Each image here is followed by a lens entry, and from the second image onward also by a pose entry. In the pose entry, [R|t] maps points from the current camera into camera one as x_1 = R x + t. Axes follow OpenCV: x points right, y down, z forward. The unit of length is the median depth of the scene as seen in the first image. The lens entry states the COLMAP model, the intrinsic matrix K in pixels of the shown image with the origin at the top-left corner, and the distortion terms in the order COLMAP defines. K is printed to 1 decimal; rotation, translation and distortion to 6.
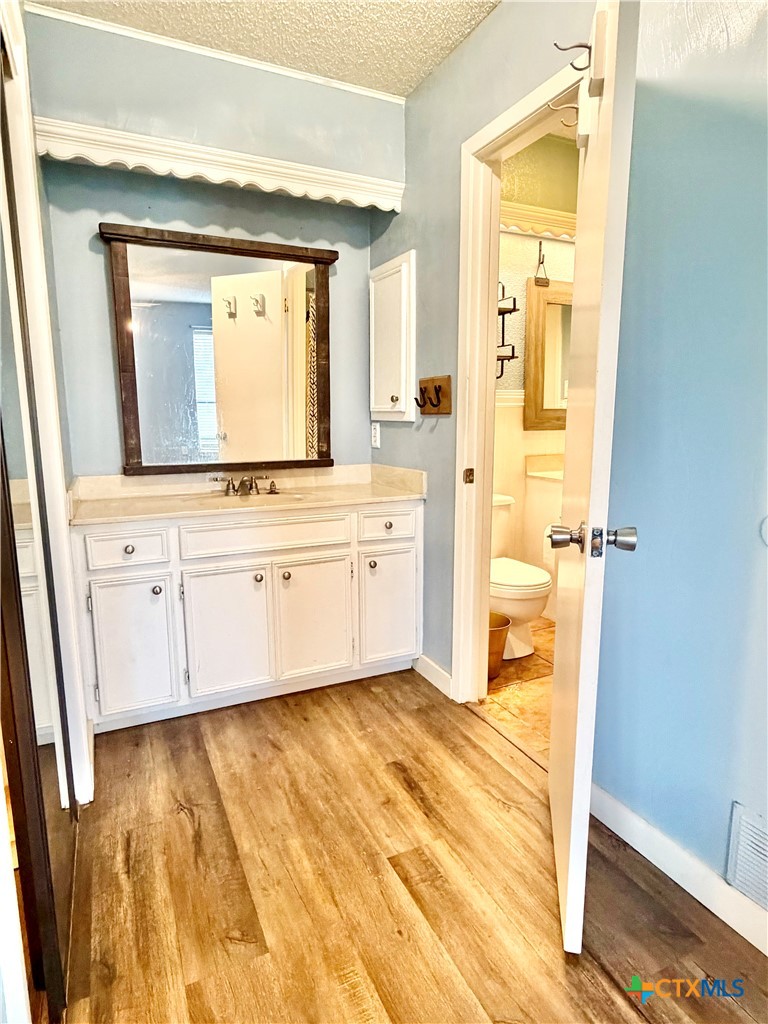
lens RADIAL K [[589.2, 0, 383.5], [0, 589.2, 510.5], [0, 0, 1]] dist [-0.000985, -0.001307]
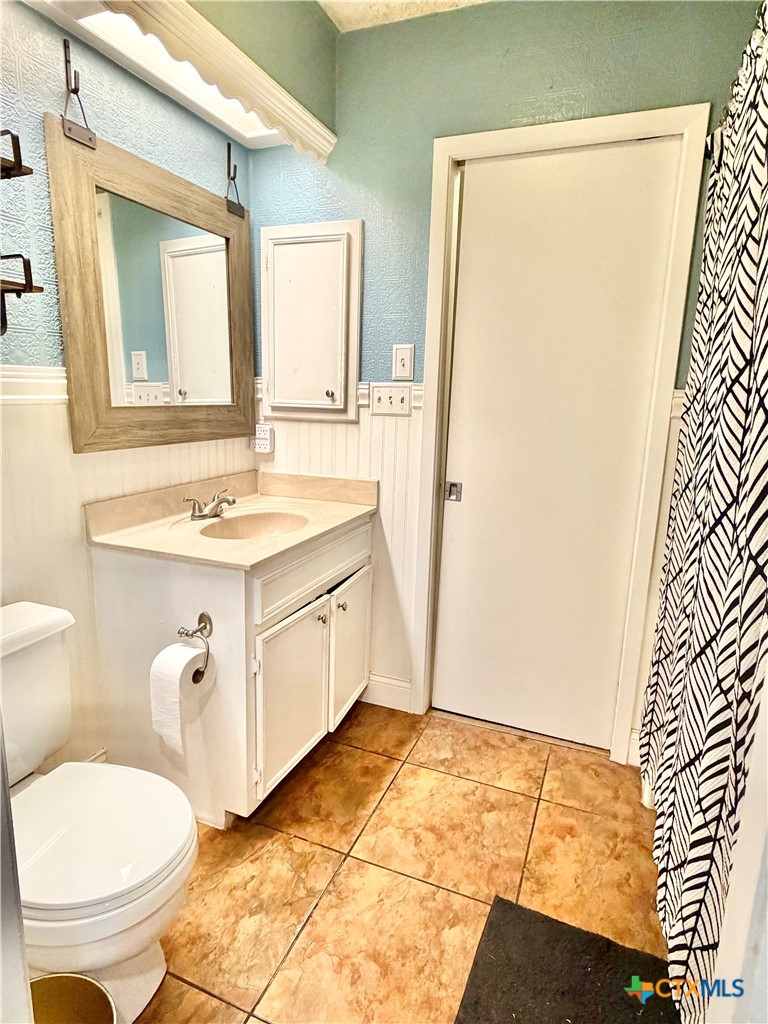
lens RADIAL K [[589.2, 0, 380.8], [0, 589.2, 512.5], [0, 0, 1]] dist [-0.000985, -0.001307]
pose [[0.742208, -0.112458, 0.660667, 0.104268], [0.079763, 0.993636, 0.079529, -0.108397], [-0.665406, -0.006330, 0.746454, 0.488040]]
